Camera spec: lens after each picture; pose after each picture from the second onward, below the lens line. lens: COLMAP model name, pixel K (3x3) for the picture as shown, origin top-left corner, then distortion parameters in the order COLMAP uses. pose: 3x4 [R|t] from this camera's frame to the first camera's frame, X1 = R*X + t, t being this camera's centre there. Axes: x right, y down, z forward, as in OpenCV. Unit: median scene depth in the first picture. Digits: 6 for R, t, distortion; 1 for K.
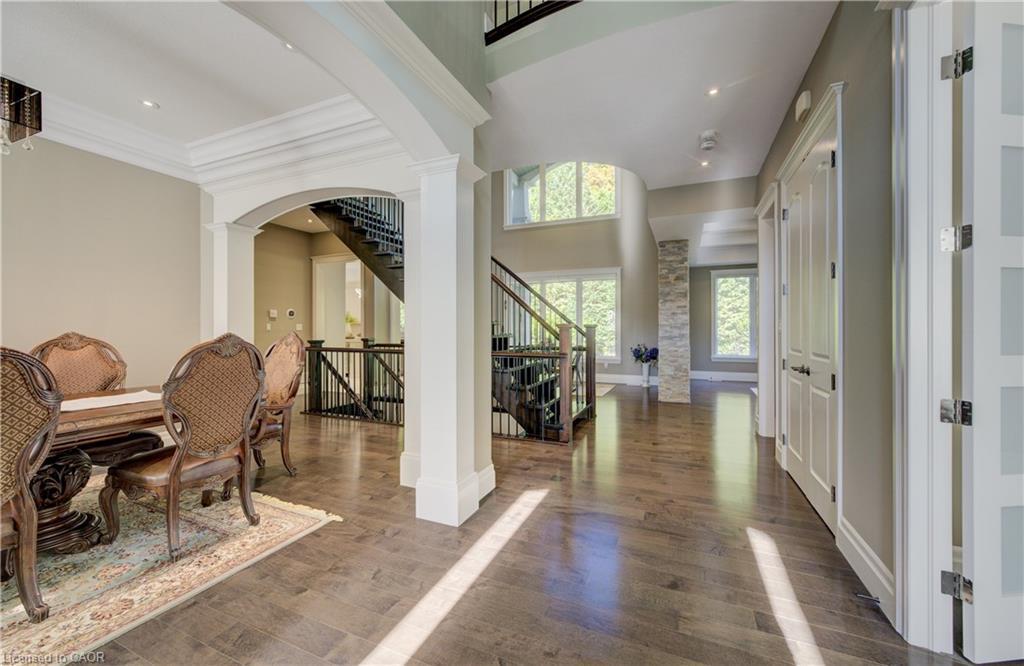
lens RADIAL K [[395.3, 0, 511.8], [0, 395.3, 328.1], [0, 0, 1]] dist [0.010131, 0.000290]
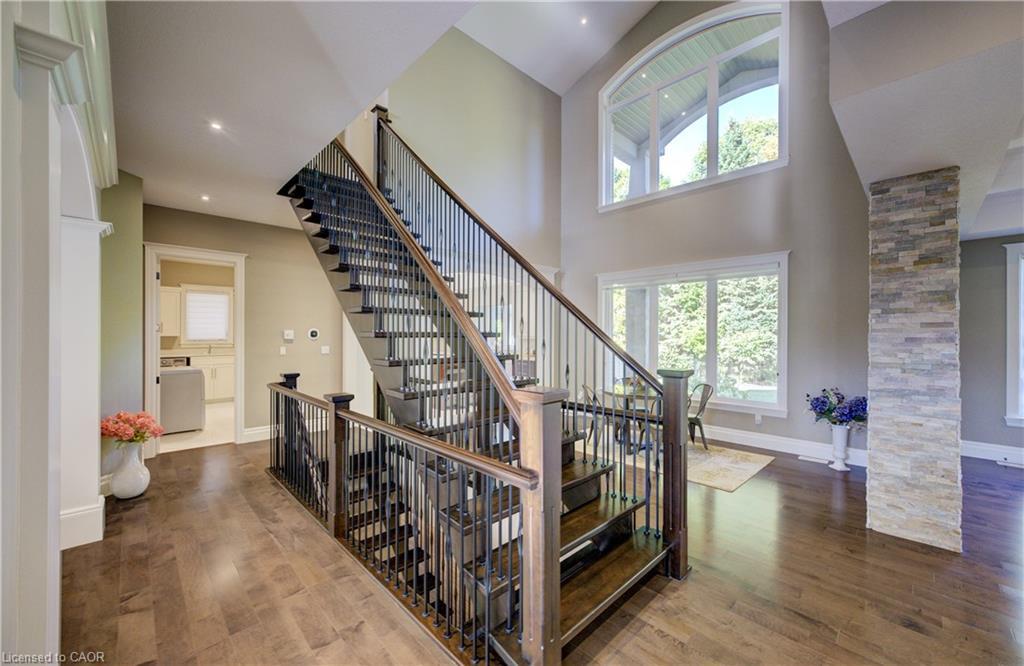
lens RADIAL K [[395.3, 0, 513.7], [0, 395.3, 337.5], [0, 0, 1]] dist [0.010131, 0.000290]
pose [[0.927667, 0.006156, -0.373357, 0.156034], [-0.004345, 0.999974, 0.005693, -0.038016], [0.373383, -0.003659, 0.927670, 0.401979]]
